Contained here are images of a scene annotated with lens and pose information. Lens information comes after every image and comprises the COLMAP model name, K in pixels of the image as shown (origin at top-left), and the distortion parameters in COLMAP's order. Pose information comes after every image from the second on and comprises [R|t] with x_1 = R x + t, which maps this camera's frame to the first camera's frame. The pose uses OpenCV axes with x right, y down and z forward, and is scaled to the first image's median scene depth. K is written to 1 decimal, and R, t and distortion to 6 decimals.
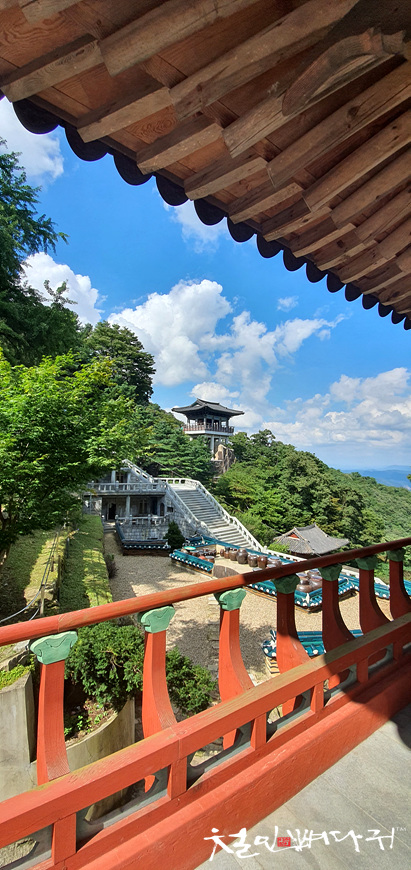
lens RADIAL K [[347.0, 0, 194.0], [0, 347.0, 434.0], [0, 0, 1]] dist [0.011642, -0.012367]
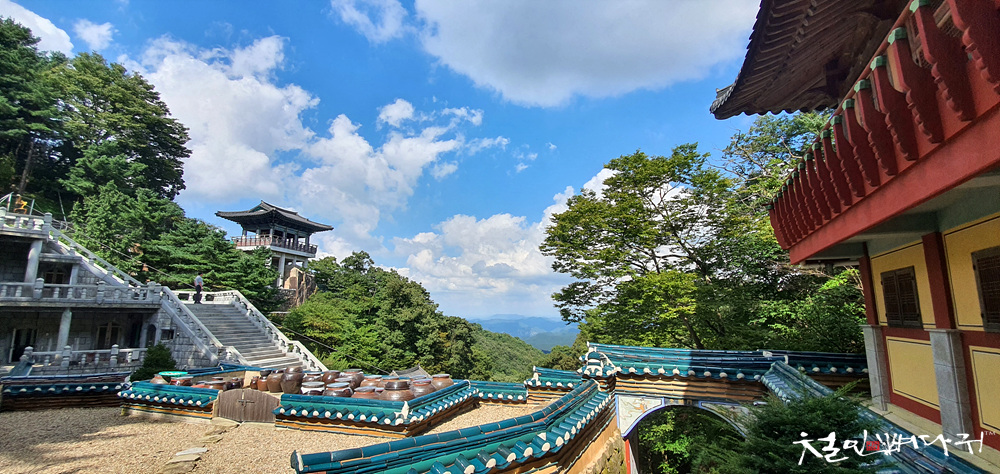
lens RADIAL K [[391.9, 0, 503.7], [0, 391.9, 251.7], [0, 0, 1]] dist [0.000905, -0.012082]
pose [[0.857016, 0.060664, 0.511706, 0.035890], [-0.015749, 0.995666, -0.091662, 0.074959], [-0.515049, 0.070497, 0.854257, 0.104905]]
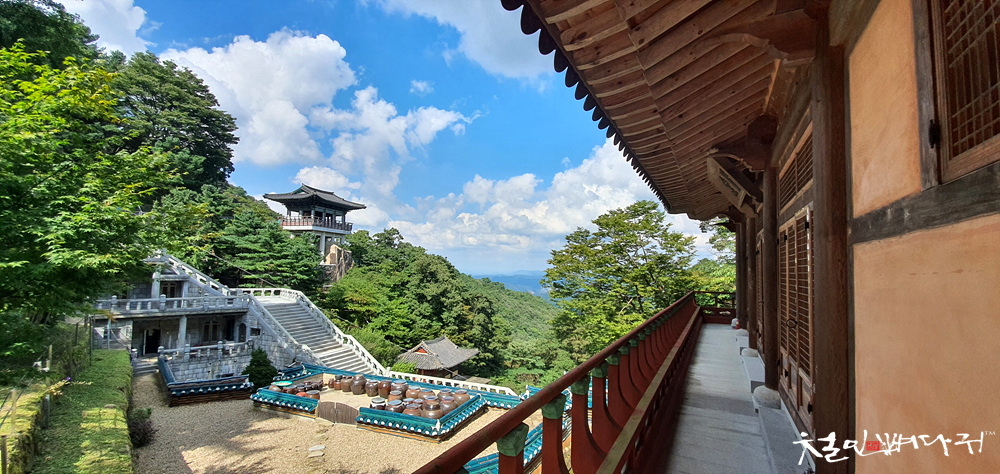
lens RADIAL K [[398.8, 0, 499.1], [0, 398.8, 246.6], [0, 0, 1]] dist [0.011642, -0.012367]
pose [[0.892499, 0.022548, 0.450485, 0.002895], [-0.035445, 0.999167, 0.020213, 0.002835], [-0.449654, -0.034007, 0.892555, 0.020184]]
